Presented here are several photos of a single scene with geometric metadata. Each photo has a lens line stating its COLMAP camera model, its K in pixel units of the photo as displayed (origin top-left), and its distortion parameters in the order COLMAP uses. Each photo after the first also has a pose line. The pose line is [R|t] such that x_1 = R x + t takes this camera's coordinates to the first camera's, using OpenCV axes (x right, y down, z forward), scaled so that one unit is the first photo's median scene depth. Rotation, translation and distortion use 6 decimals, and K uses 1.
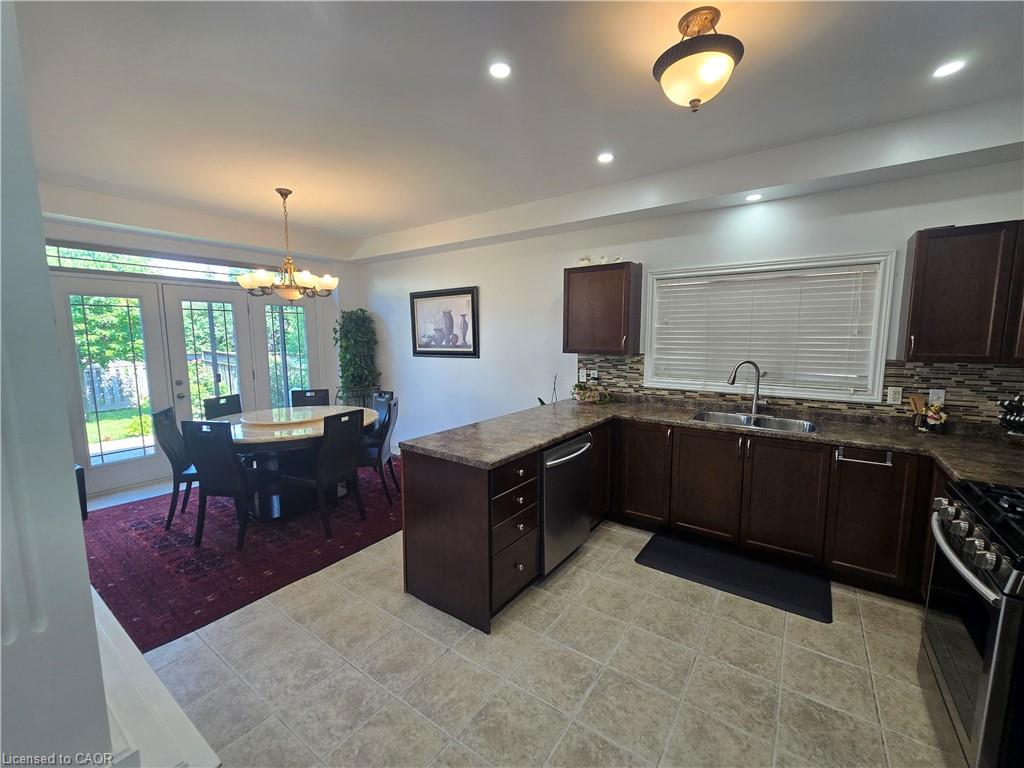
lens RADIAL K [[425.5, 0, 503.5], [0, 425.5, 386.9], [0, 0, 1]] dist [-0.001364, -0.000032]
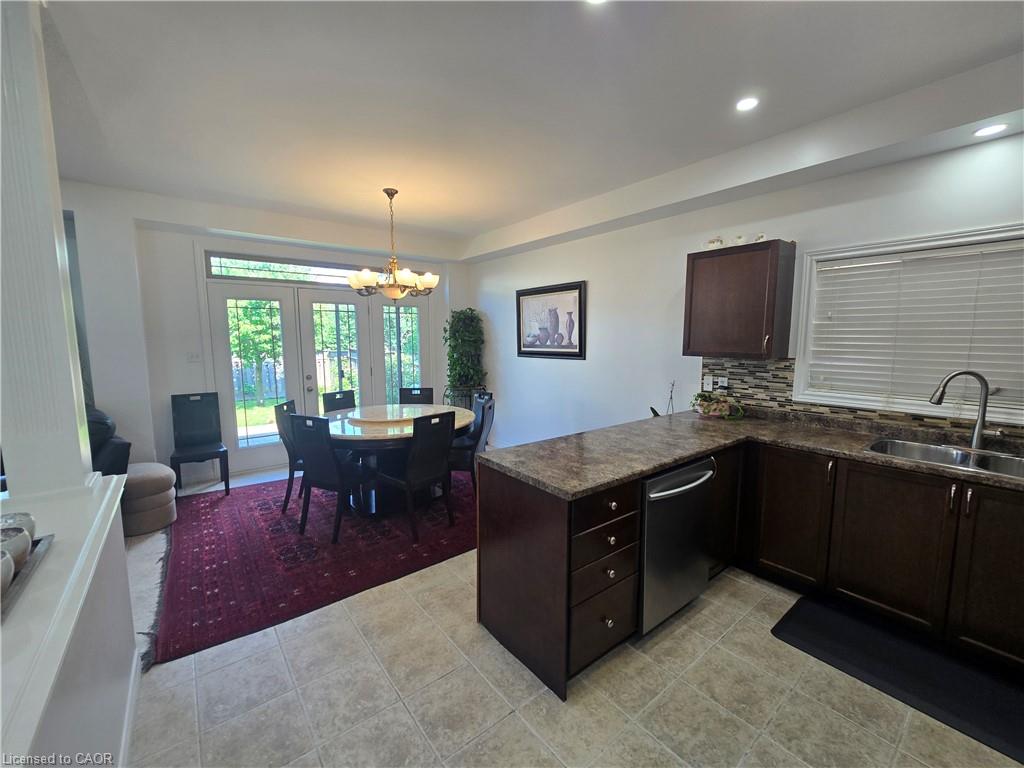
lens RADIAL K [[425.5, 0, 503.5], [0, 425.5, 386.9], [0, 0, 1]] dist [-0.001364, -0.000032]
pose [[0.962176, 0.034952, -0.270177, 0.035269], [-0.035290, 0.999371, 0.003606, -0.011030], [0.270133, 0.006065, 0.962804, 0.125278]]
